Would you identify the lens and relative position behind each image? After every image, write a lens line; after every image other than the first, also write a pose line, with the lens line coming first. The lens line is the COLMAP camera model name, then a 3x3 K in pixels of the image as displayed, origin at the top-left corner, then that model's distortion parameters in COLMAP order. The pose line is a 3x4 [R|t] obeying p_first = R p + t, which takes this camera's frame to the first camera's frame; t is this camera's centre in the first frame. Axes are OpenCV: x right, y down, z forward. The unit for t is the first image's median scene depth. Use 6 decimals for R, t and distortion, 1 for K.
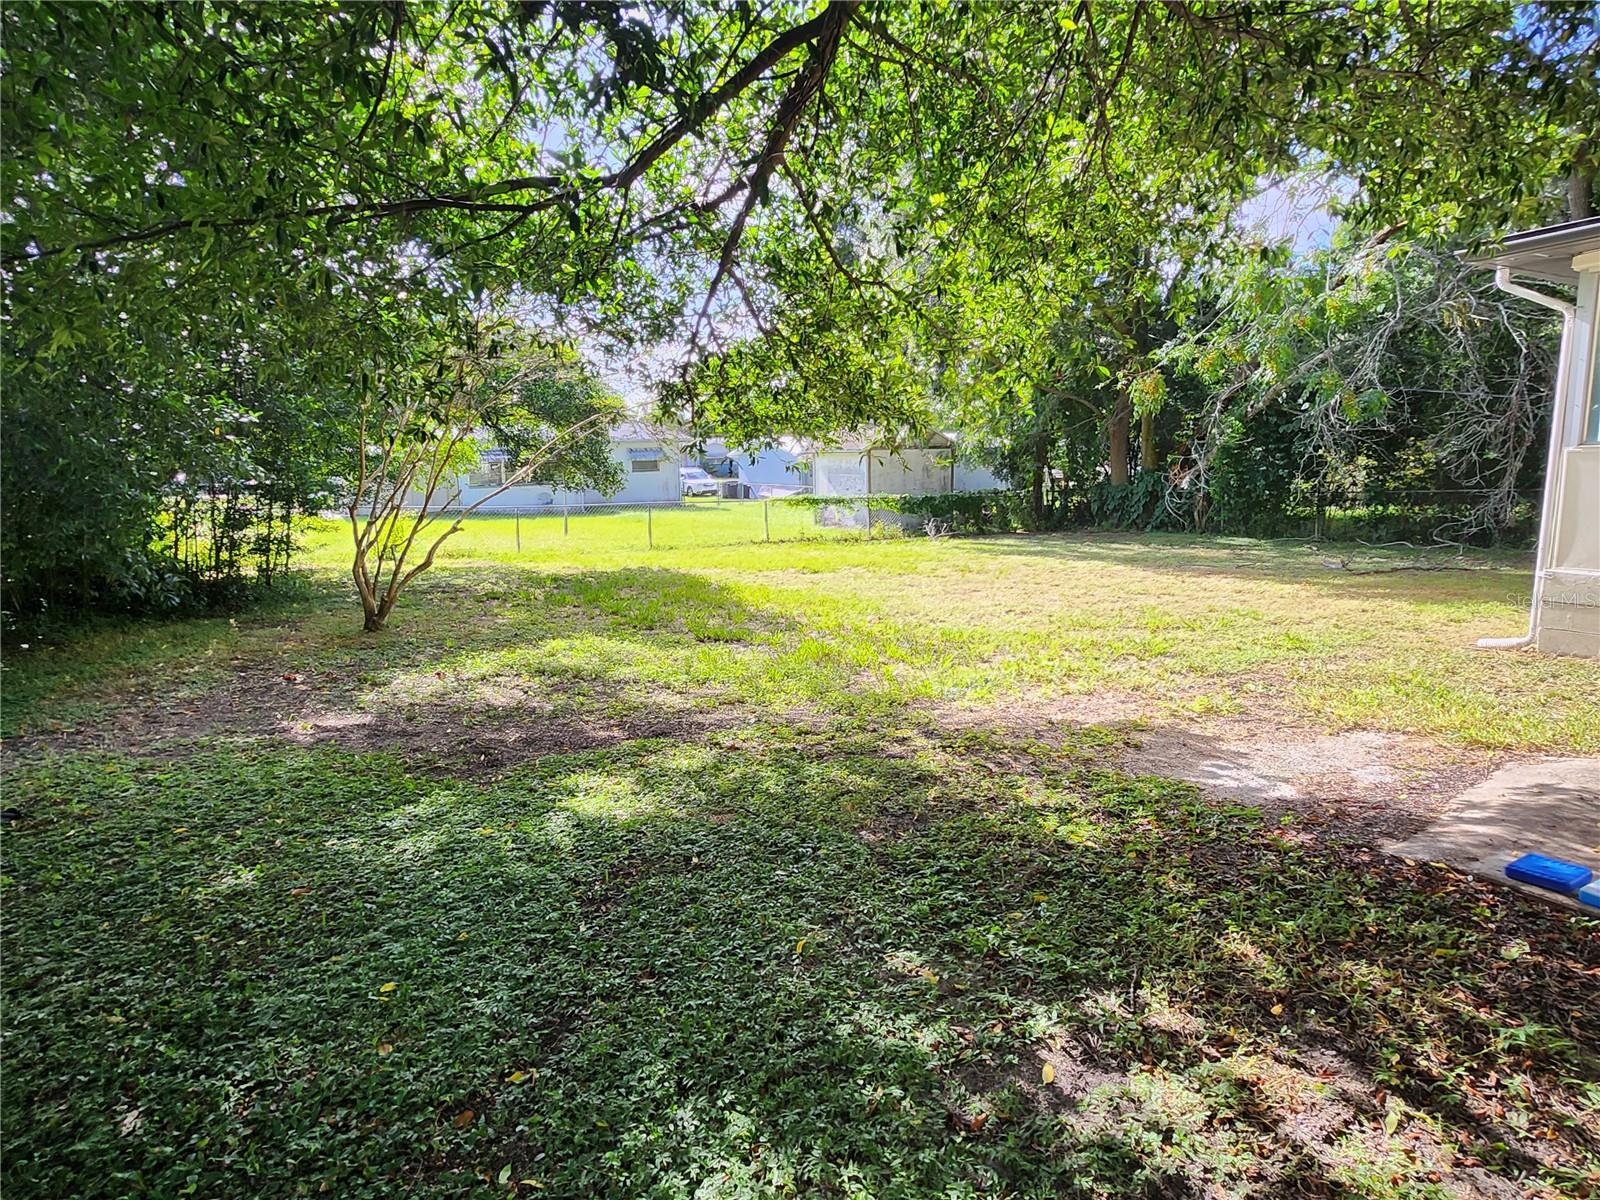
lens RADIAL K [[630.5, 0, 800.0], [0, 630.5, 600.0], [0, 0, 1]] dist [-0.024153, 0.000808]
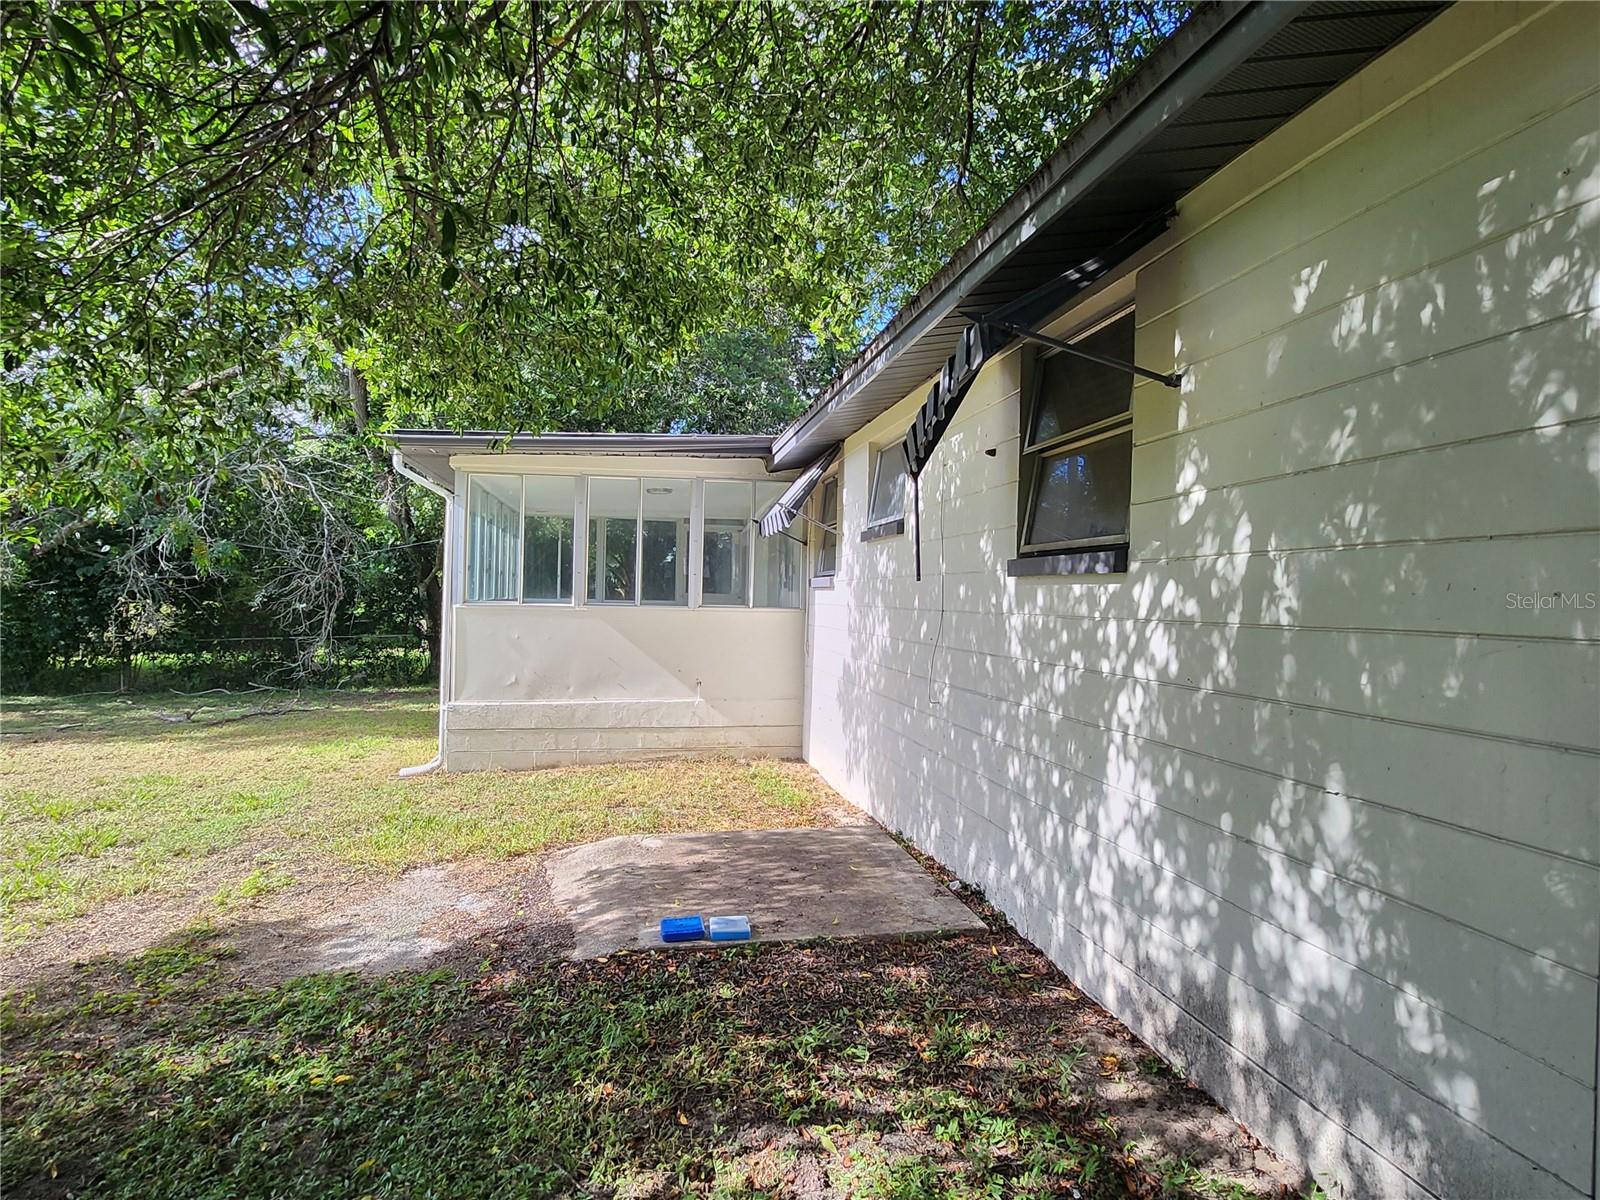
lens RADIAL K [[631.3, 0, 800.0], [0, 631.3, 600.0], [0, 0, 1]] dist [0.000386, 0.000094]
pose [[0.627317, 0.042743, 0.777590, 0.716059], [0.137545, 0.976714, -0.164652, 0.056551], [-0.766521, 0.210243, 0.606830, -0.332880]]
